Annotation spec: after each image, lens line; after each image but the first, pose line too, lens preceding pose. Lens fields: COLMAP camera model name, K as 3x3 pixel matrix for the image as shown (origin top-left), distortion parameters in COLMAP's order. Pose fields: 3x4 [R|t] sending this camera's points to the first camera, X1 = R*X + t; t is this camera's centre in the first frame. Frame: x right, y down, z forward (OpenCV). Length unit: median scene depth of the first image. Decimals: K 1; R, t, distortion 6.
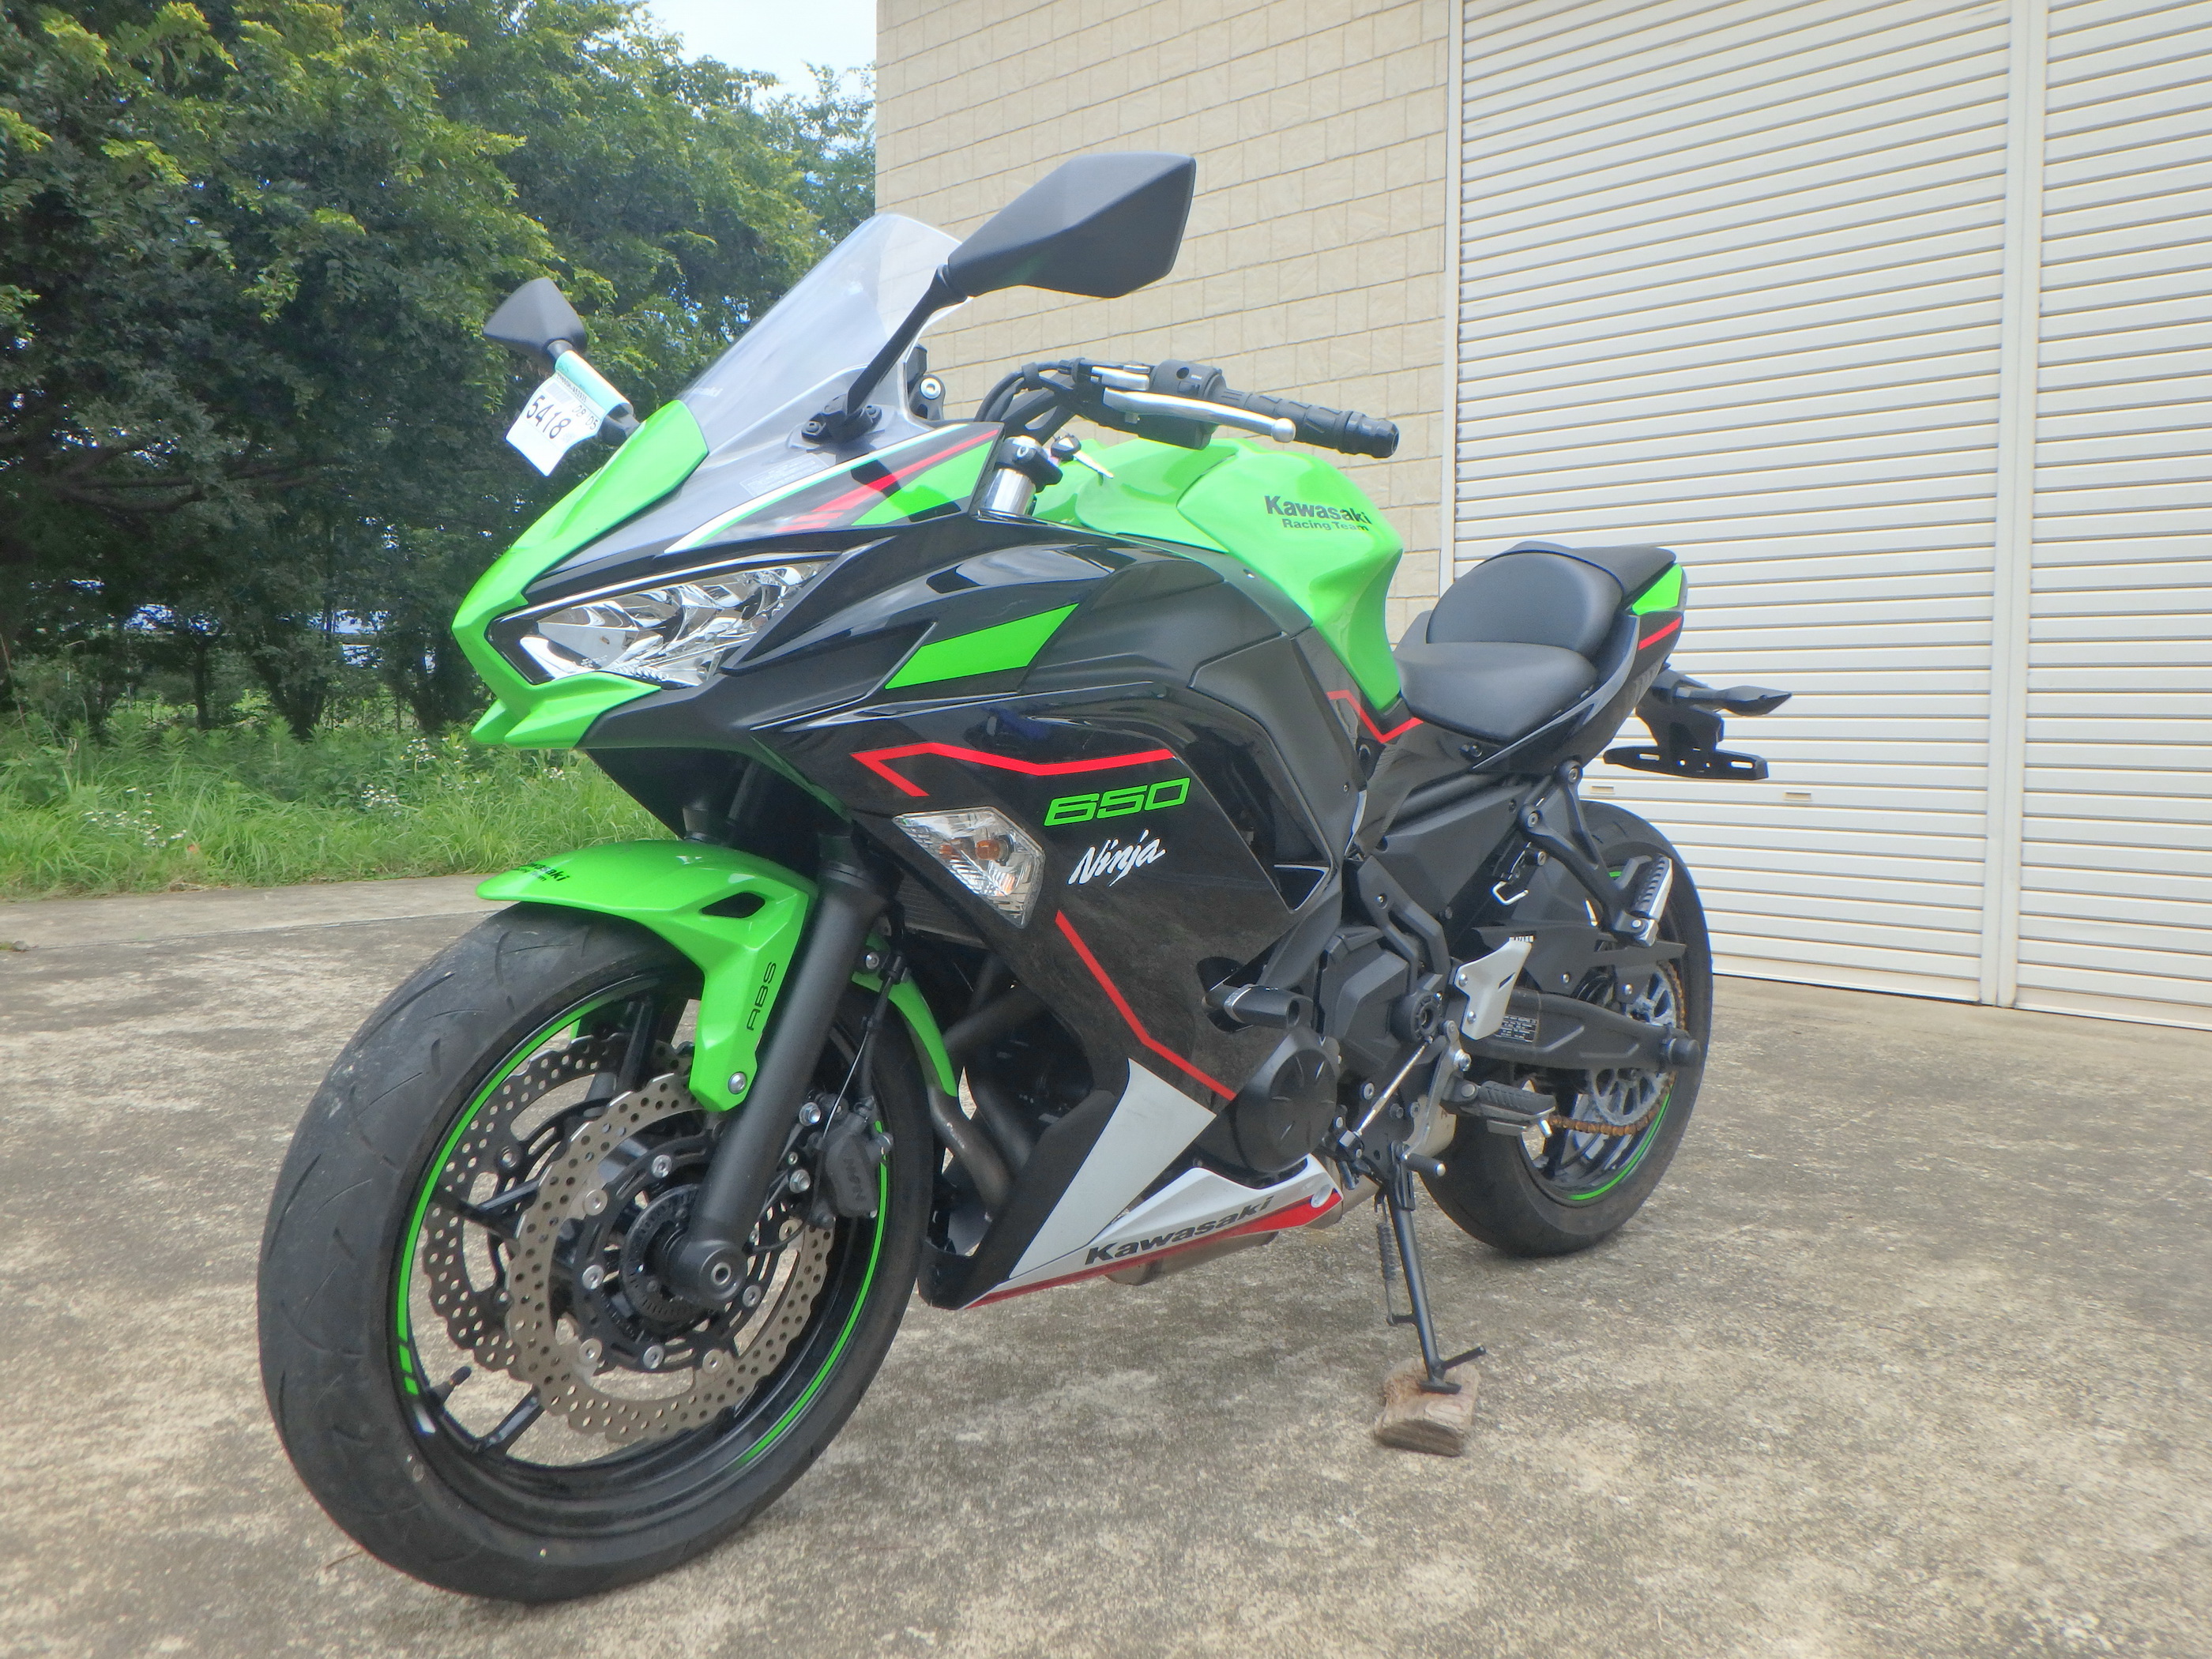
lens RADIAL K [[1737.5, 0, 1106.0], [0, 1737.5, 829.5], [0, 0, 1]] dist [-0.000776, -0.009943]
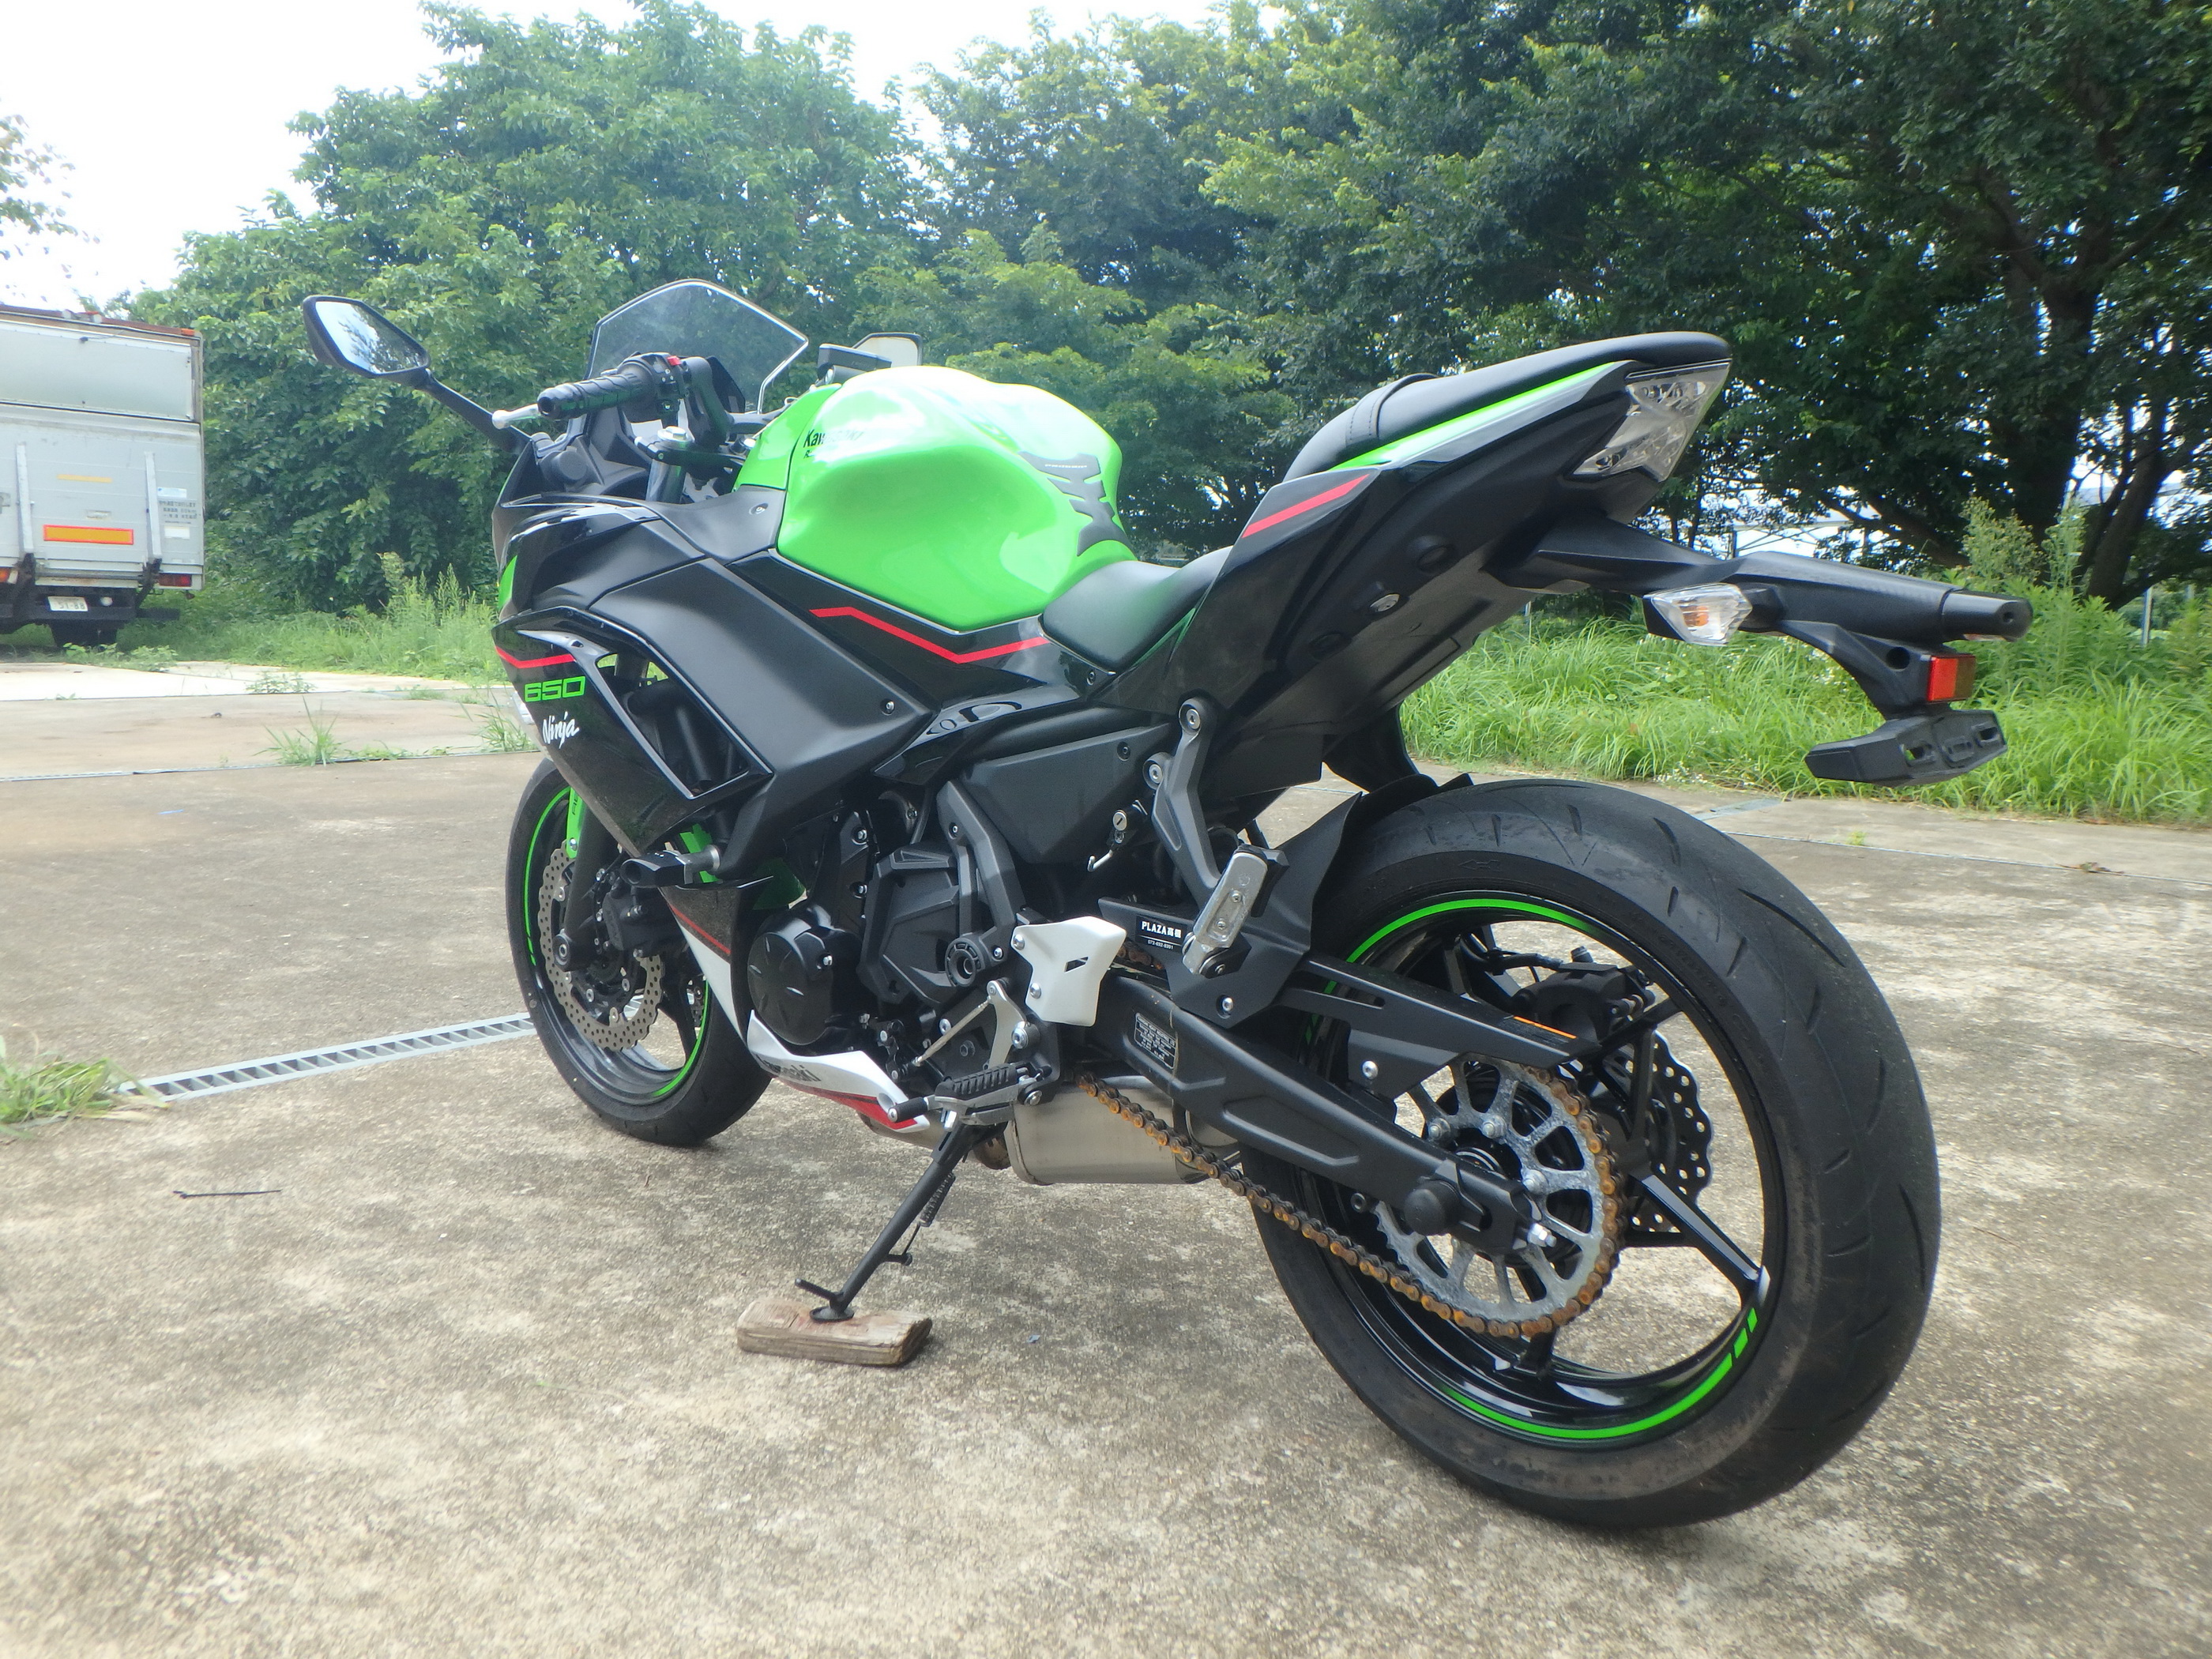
lens RADIAL K [[1786.1, 0, 1111.2], [0, 1786.1, 775.4], [0, 0, 1]] dist [-0.051160, 0.133458]
pose [[0.047888, 0.083791, -0.995332, 1.173085], [-0.072545, 0.994135, 0.080200, -0.075839], [0.996215, 0.068366, 0.053686, 1.075436]]
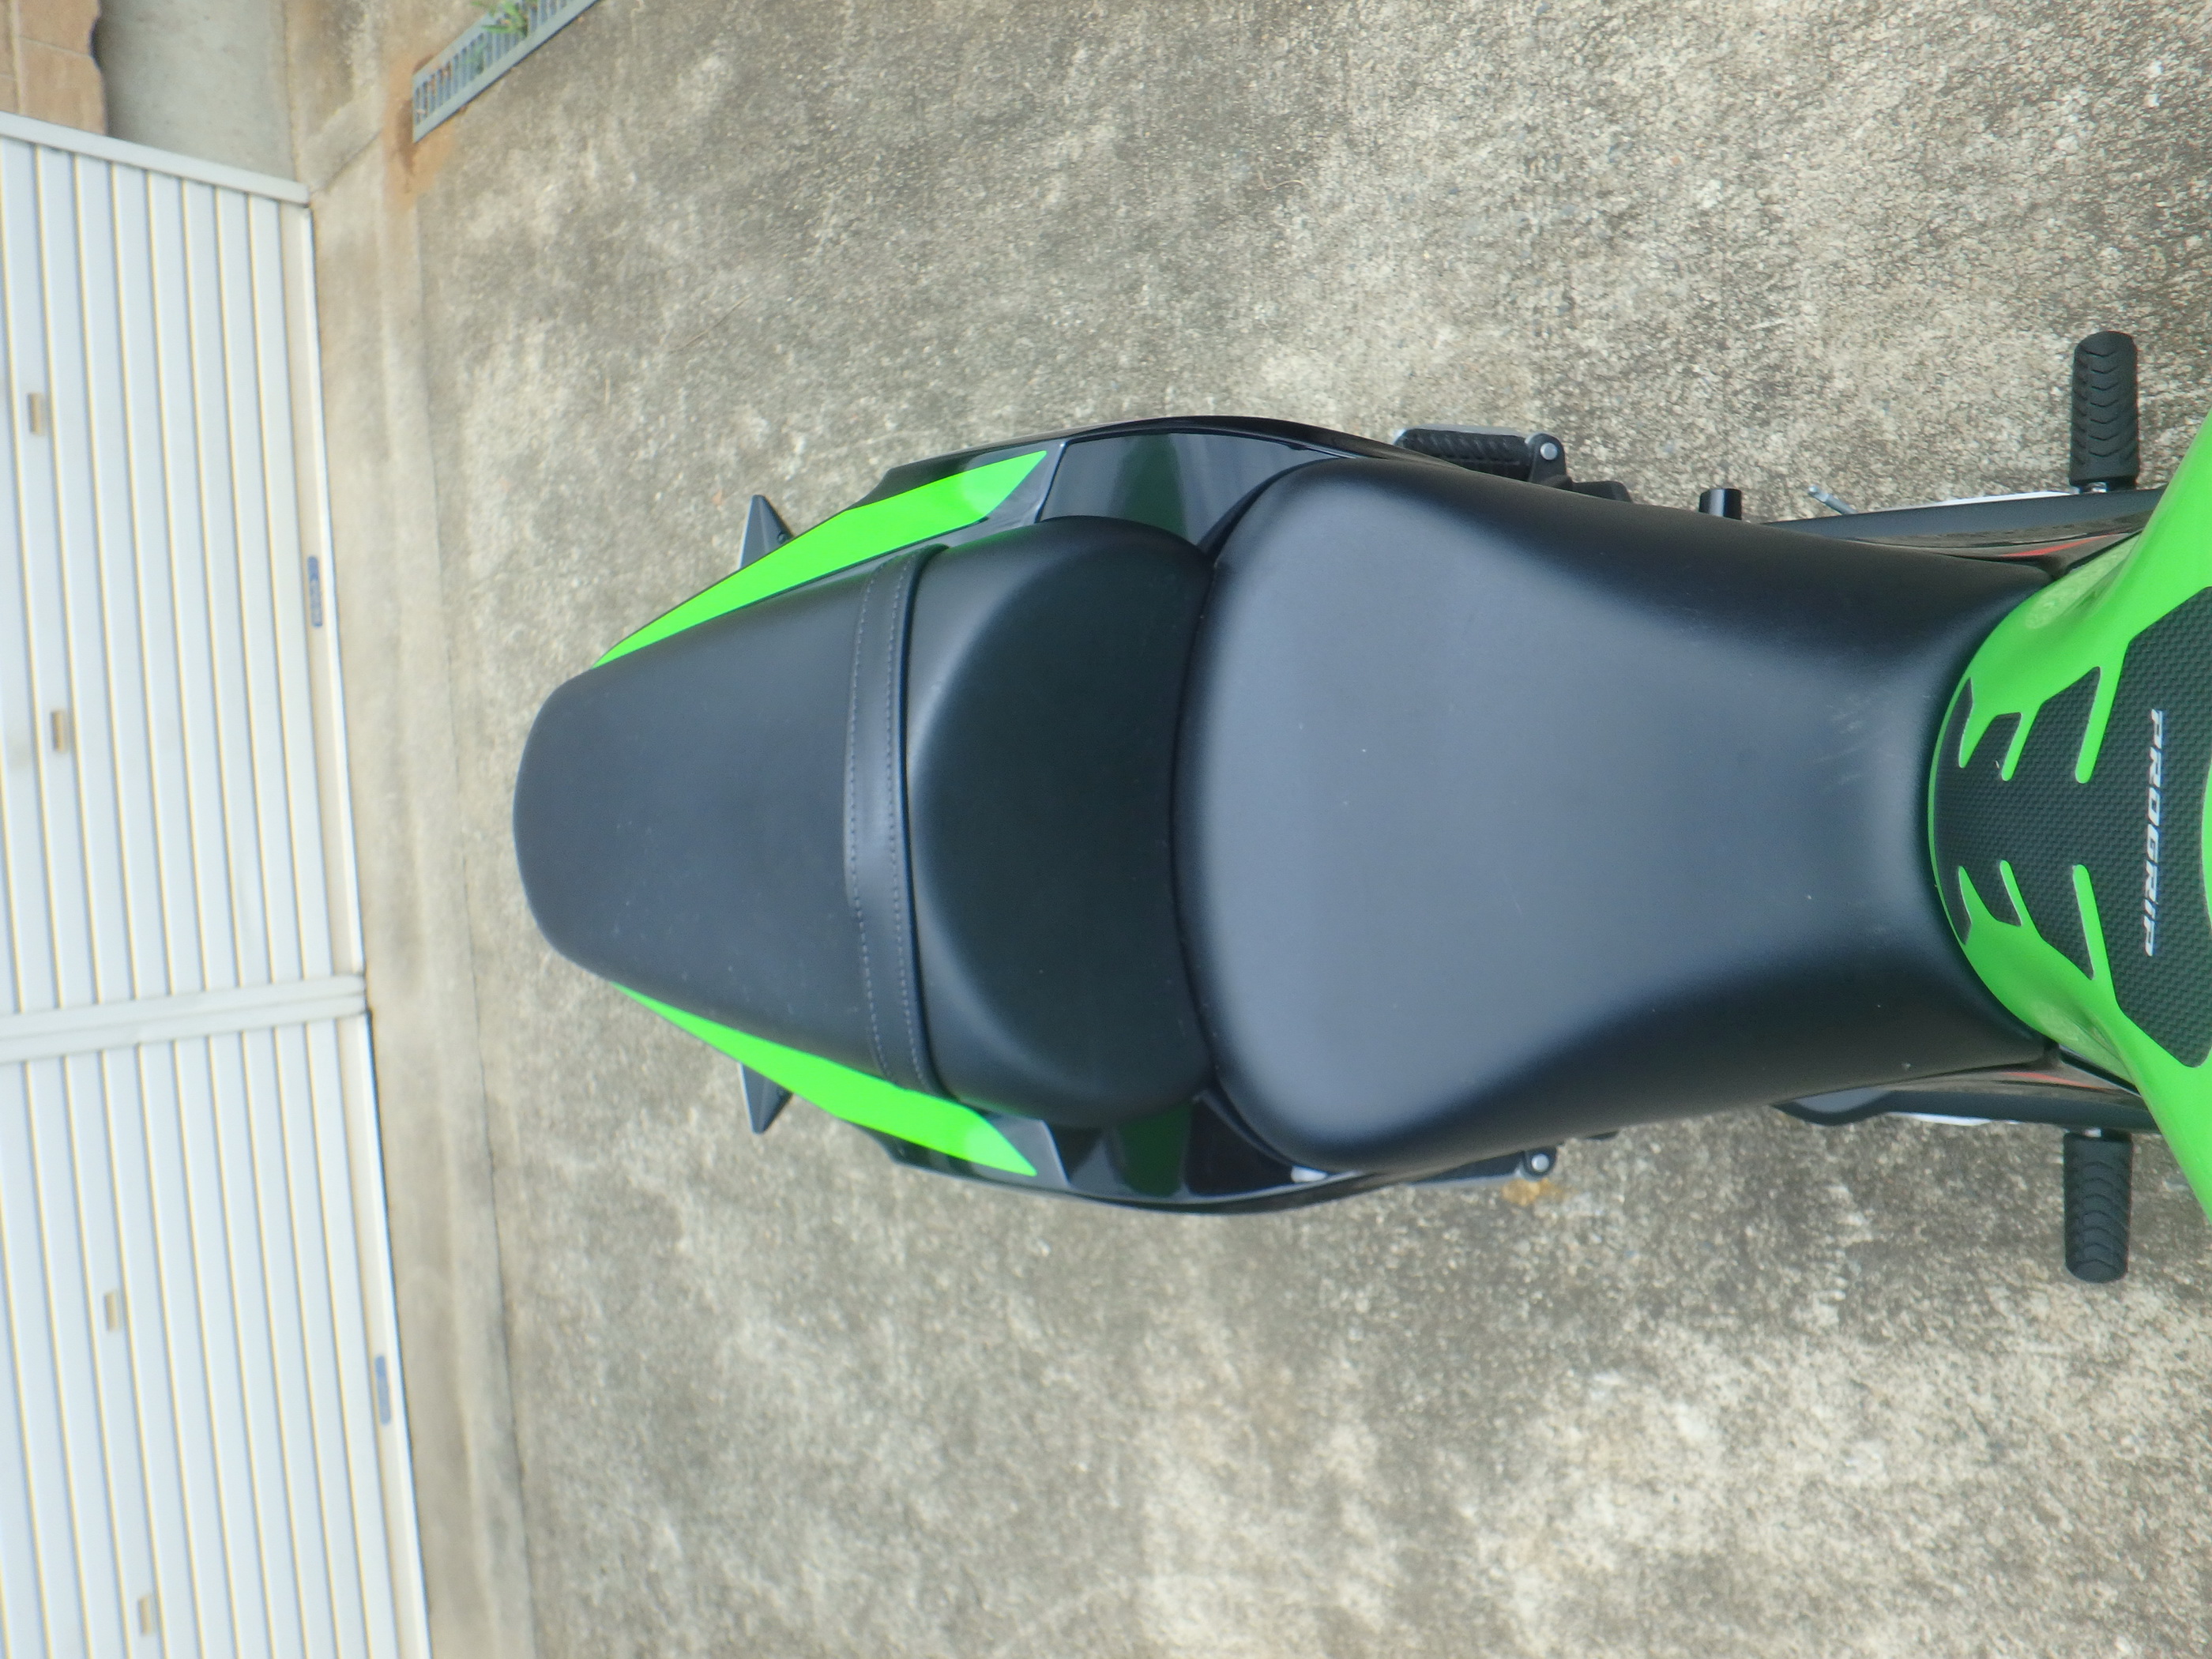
lens RADIAL K [[1489.0, 0, 1035.0], [0, 1489.0, 866.7], [0, 0, 1]] dist [-0.029002, 0.007597]
pose [[-0.566972, -0.697871, 0.437629, 0.141134], [0.702795, -0.132694, 0.698907, -0.422886], [-0.429676, 0.703824, 0.565694, 1.046655]]
